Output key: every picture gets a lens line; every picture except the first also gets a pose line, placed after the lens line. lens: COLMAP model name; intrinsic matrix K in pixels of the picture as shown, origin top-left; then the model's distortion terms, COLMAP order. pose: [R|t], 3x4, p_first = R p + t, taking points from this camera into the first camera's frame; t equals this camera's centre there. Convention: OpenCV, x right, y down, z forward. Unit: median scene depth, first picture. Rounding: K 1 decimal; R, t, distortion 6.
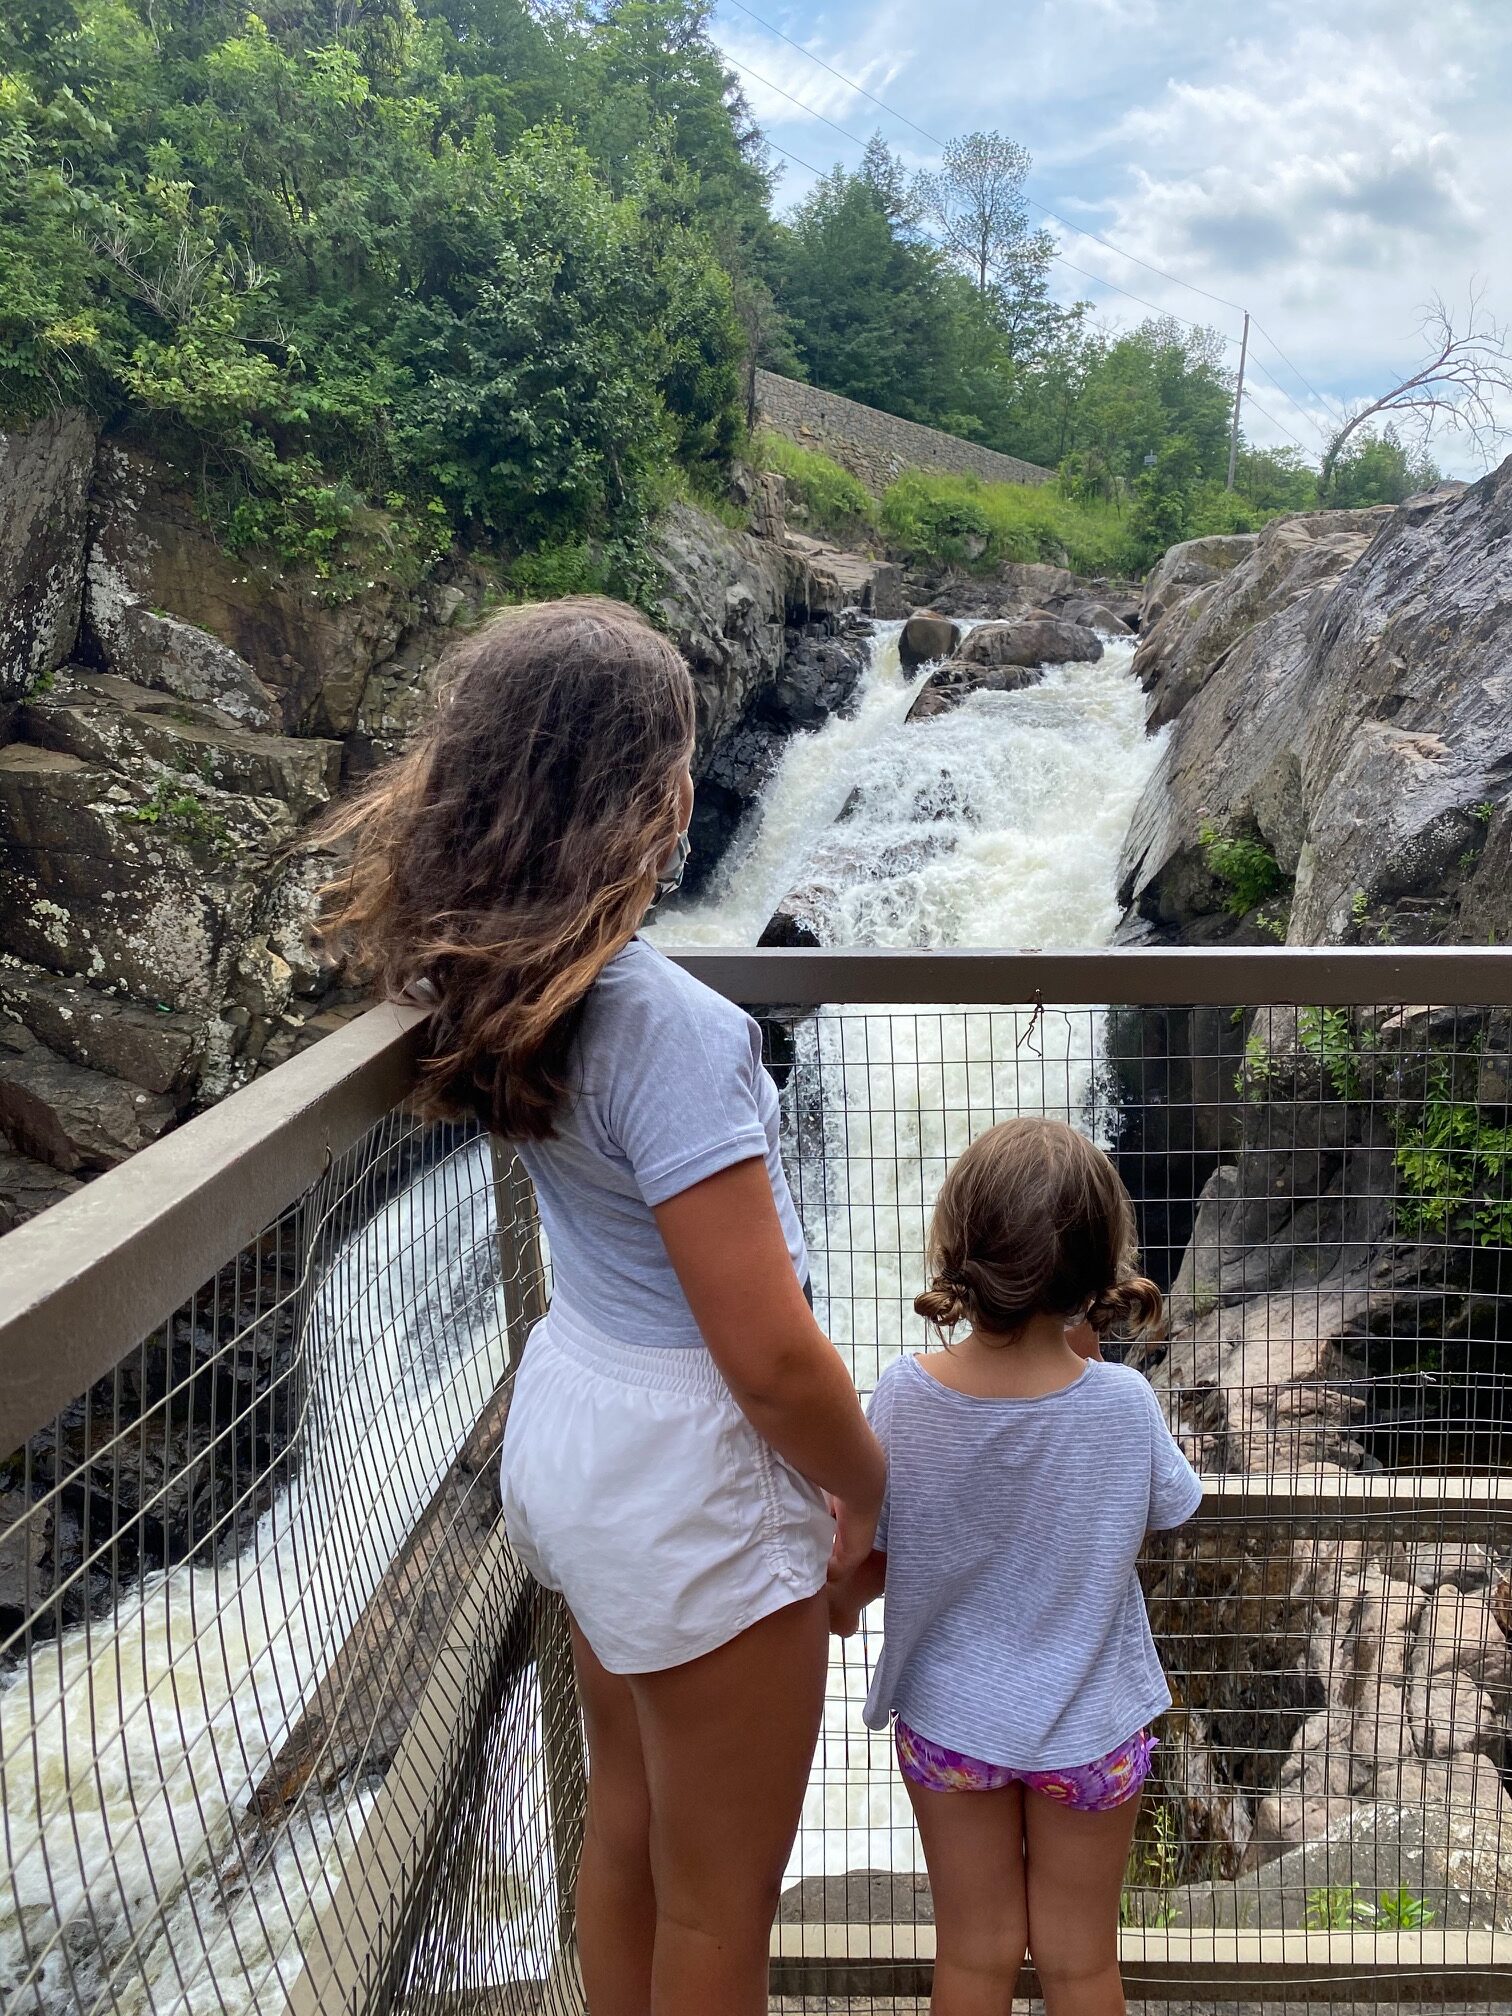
lens RADIAL K [[1528.2, 0, 759.5], [0, 1528.2, 1016.2], [0, 0, 1]] dist [-0.004196, 0.006239]
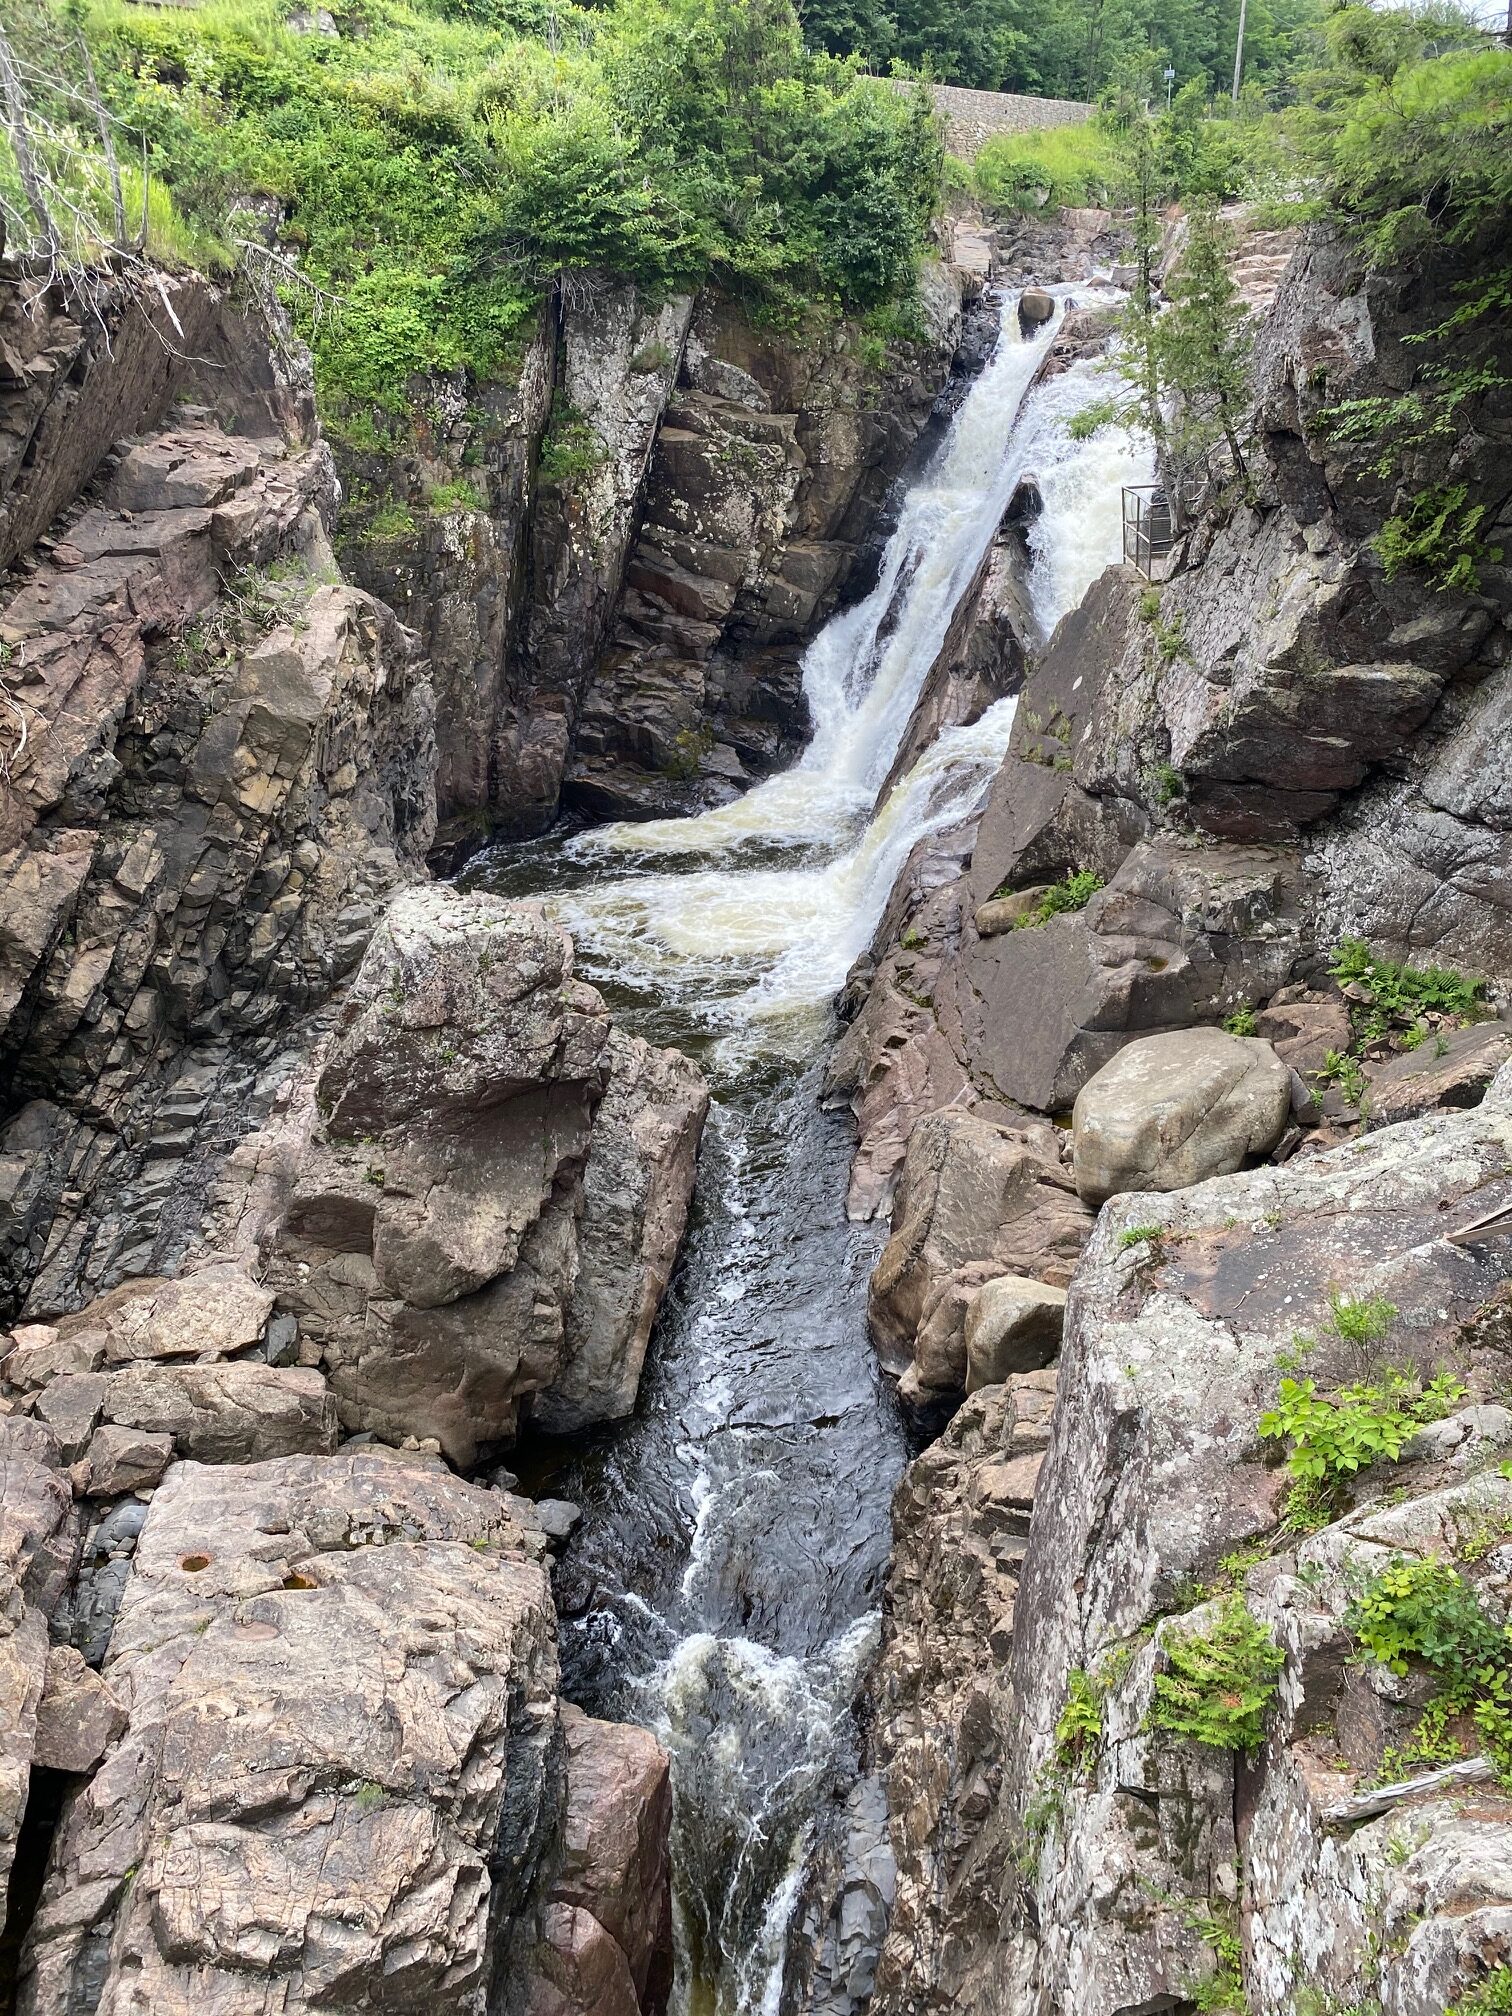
lens RADIAL K [[1528.2, 0, 765.9], [0, 1528.2, 992.8], [0, 0, 1]] dist [-0.004196, 0.006239]
pose [[0.997858, -0.063404, -0.016086, -0.344680], [0.065412, 0.966168, 0.249481, 0.073985], [-0.000277, -0.249999, 0.968246, -1.363808]]
